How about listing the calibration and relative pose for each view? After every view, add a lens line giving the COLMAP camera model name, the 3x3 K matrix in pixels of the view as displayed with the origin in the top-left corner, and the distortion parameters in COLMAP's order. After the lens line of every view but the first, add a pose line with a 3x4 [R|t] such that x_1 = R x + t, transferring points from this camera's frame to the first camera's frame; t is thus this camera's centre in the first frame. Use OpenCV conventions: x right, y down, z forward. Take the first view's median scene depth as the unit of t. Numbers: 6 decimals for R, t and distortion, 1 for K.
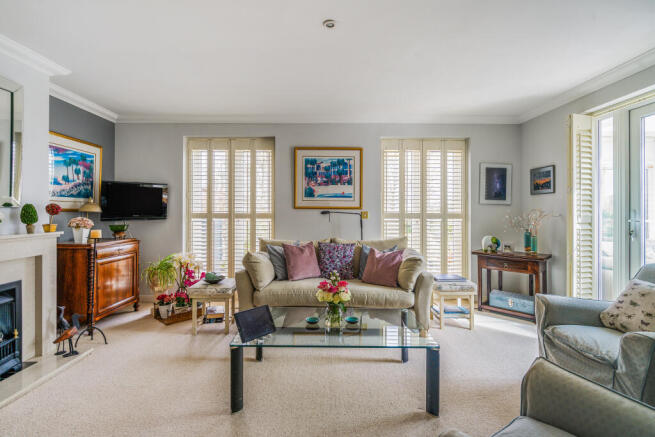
lens RADIAL K [[302.2, 0, 327.1], [0, 302.2, 213.3], [0, 0, 1]] dist [0.004908, 0.000296]
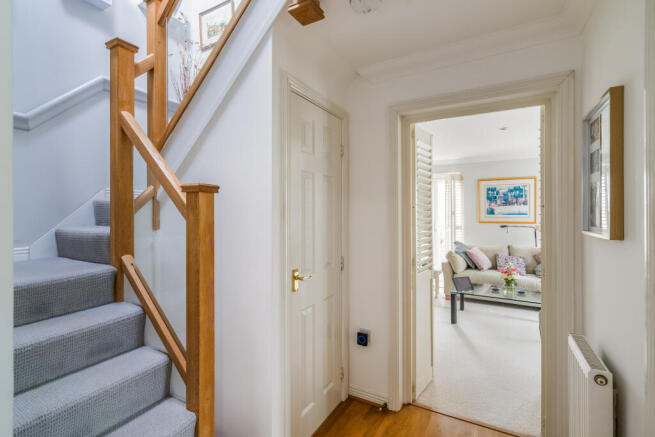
lens RADIAL K [[302.2, 0, 327.4], [0, 302.2, 214.9], [0, 0, 1]] dist [0.004908, 0.000296]
pose [[0.853541, -0.014615, -0.520820, 0.025237], [0.006003, 0.999816, -0.018219, -0.032180], [0.520990, 0.012424, 0.853472, -0.586561]]
